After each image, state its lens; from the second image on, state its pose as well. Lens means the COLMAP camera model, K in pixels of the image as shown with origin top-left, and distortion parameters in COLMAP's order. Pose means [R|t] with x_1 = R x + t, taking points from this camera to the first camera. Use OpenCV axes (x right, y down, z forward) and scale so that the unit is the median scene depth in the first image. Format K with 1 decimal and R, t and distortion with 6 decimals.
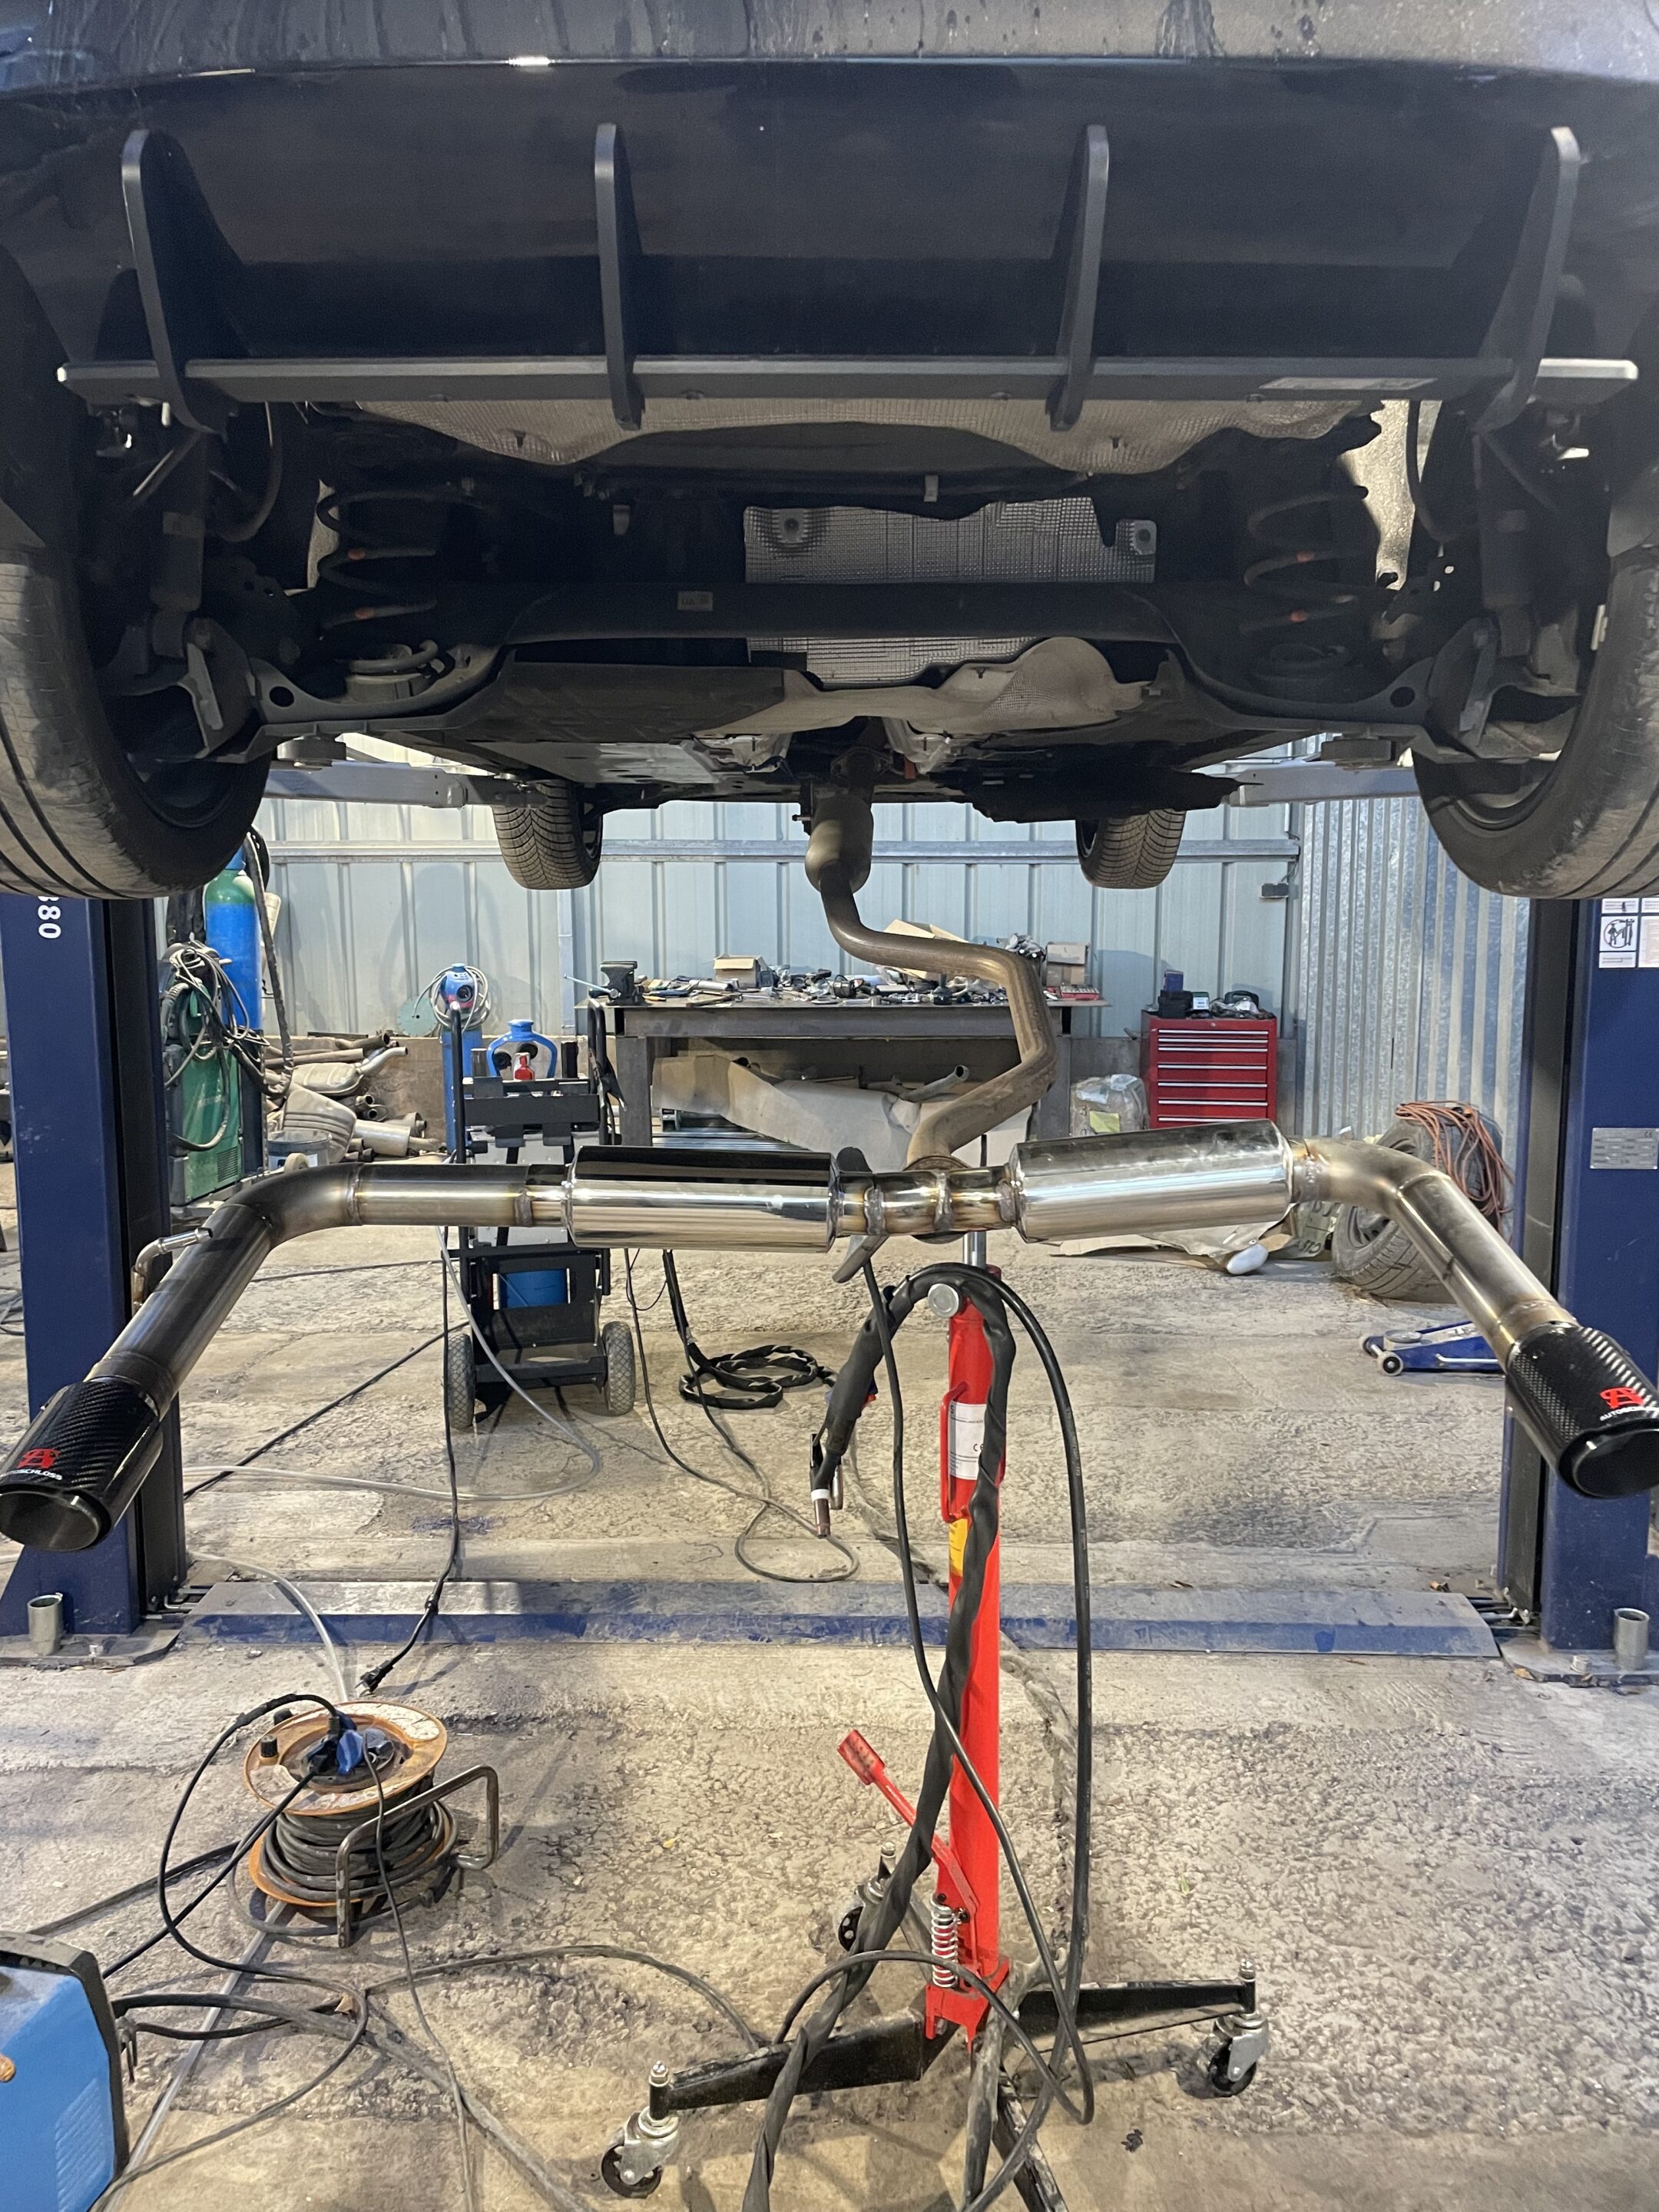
lens RADIAL K [[1656.6, 0, 829.5], [0, 1656.6, 1106.0], [0, 0, 1]] dist [0.104003, -0.127855]
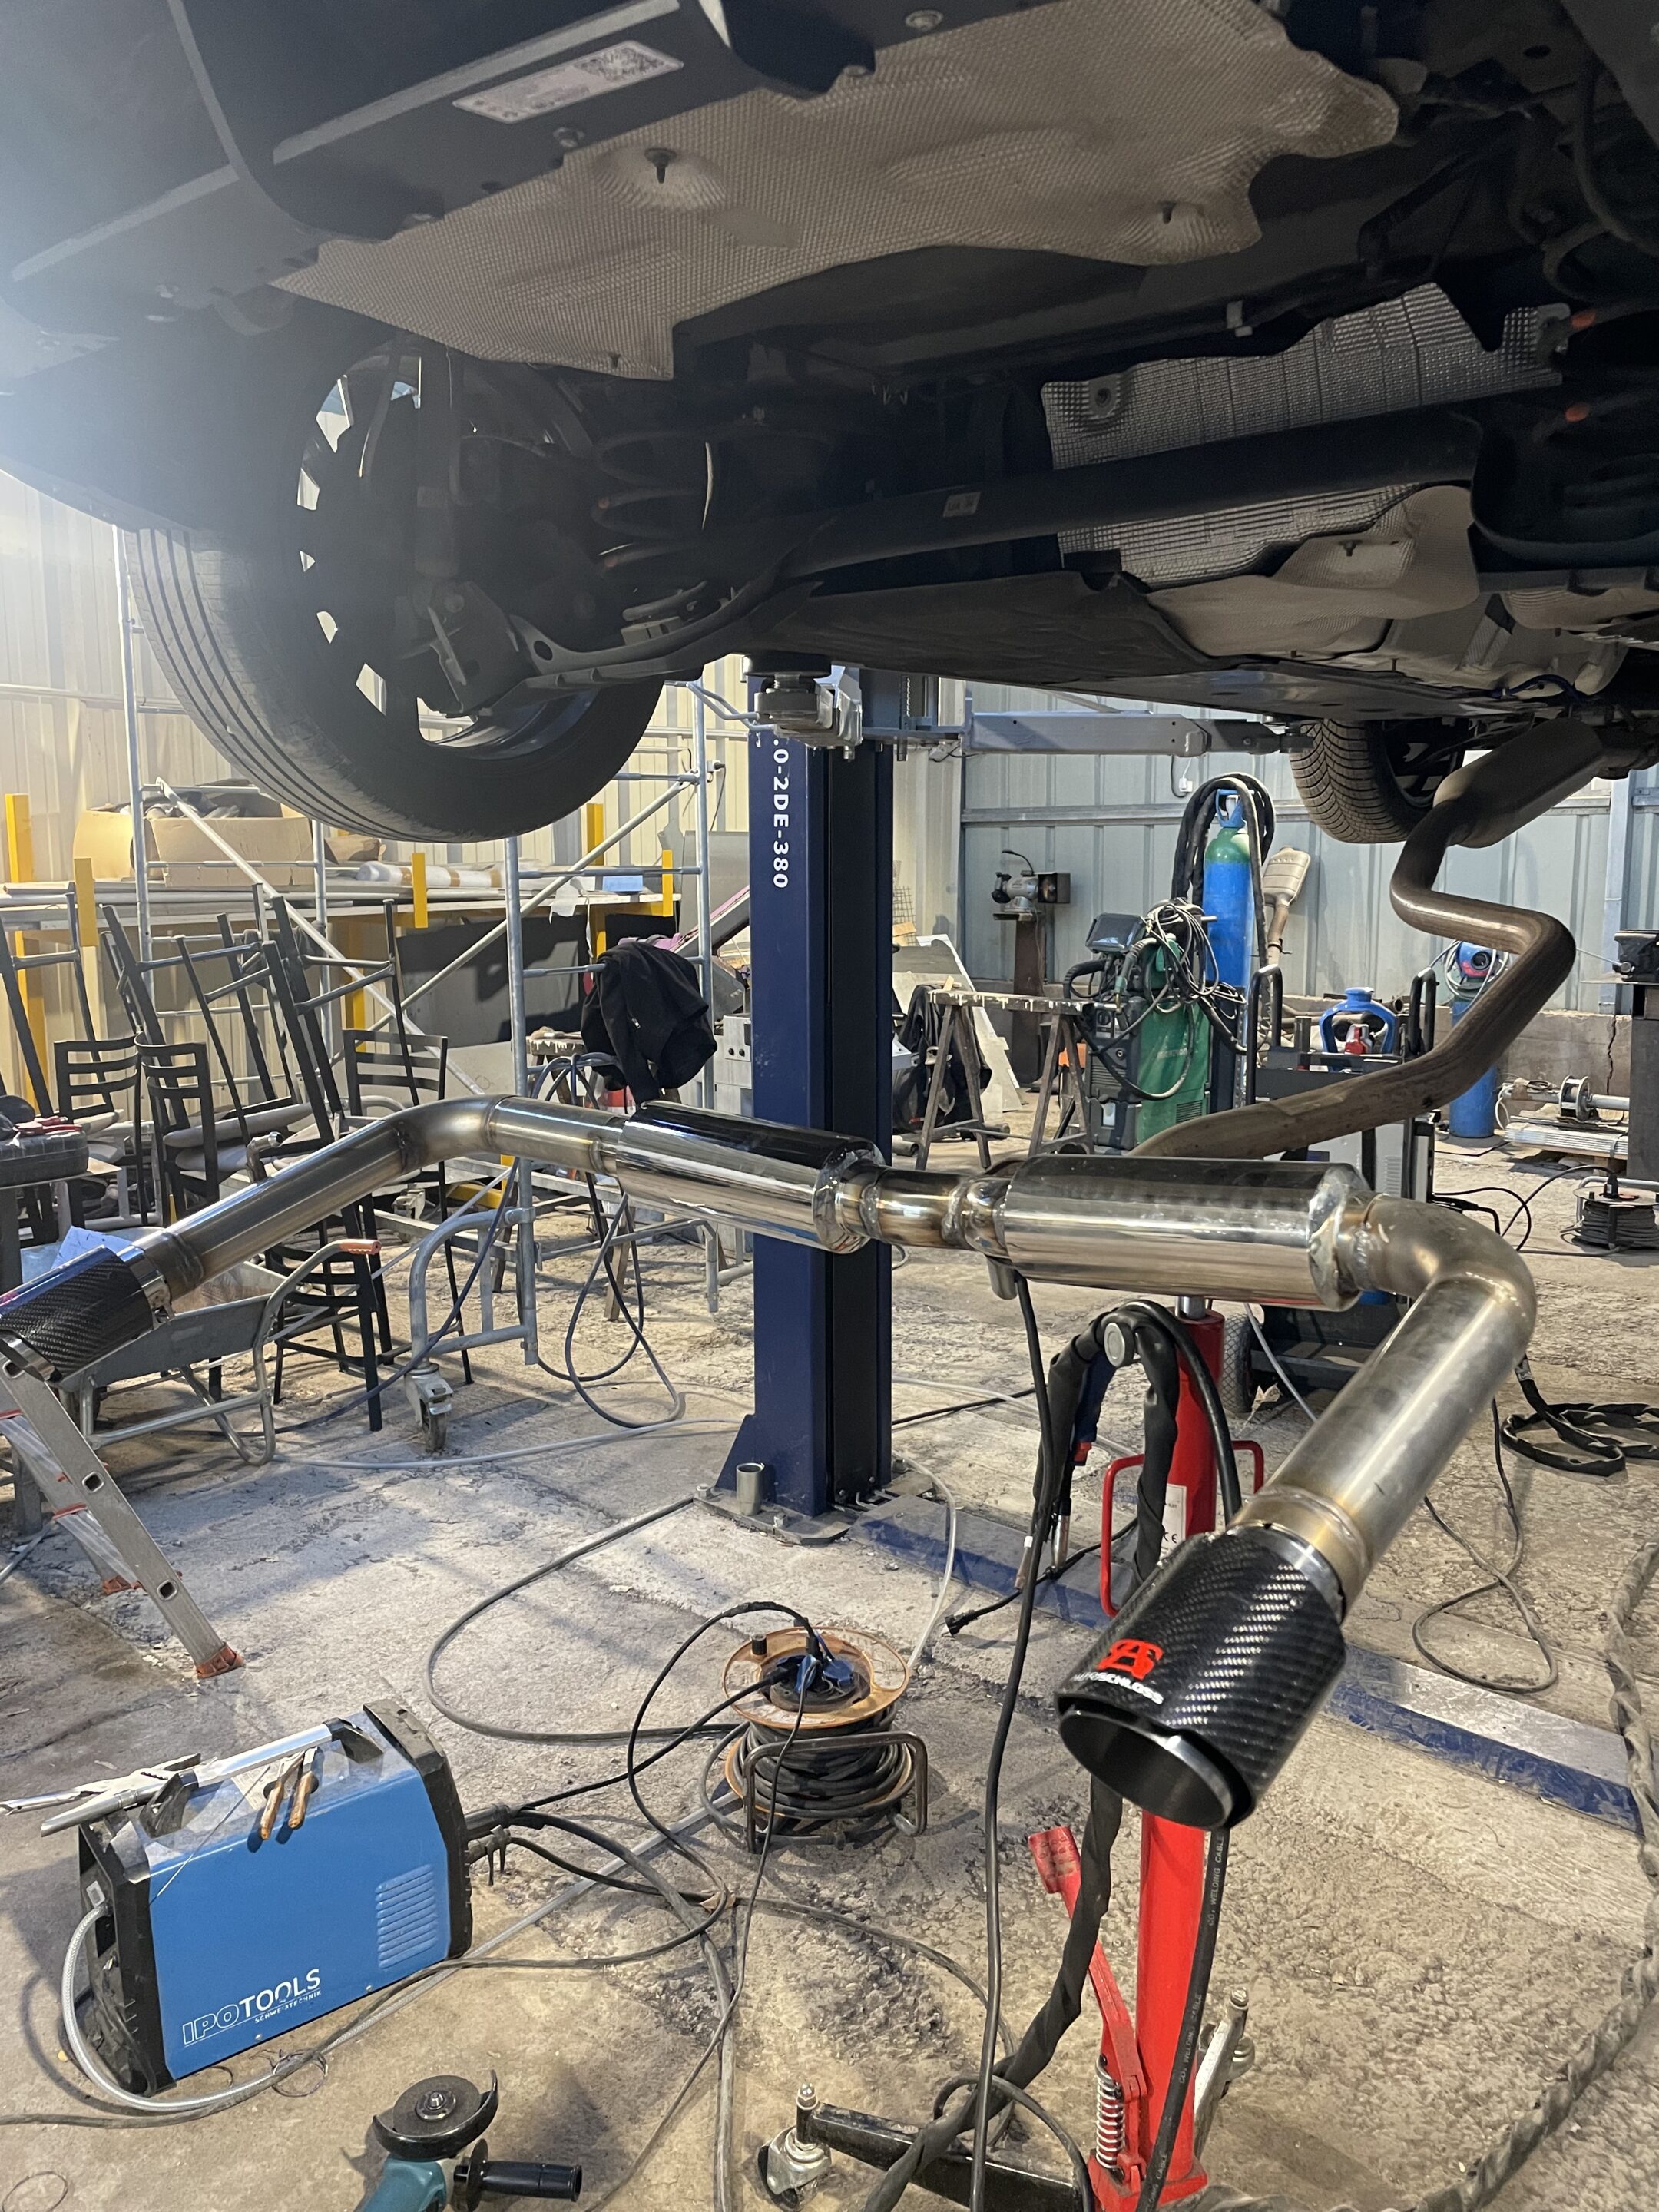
lens RADIAL K [[1656.6, 0, 829.5], [0, 1656.6, 1106.0], [0, 0, 1]] dist [0.104003, -0.127855]
pose [[0.761738, 0.103750, -0.639525, 0.286238], [-0.089274, 0.994487, 0.055002, -0.018261], [0.641705, 0.015196, 0.766801, 0.174837]]
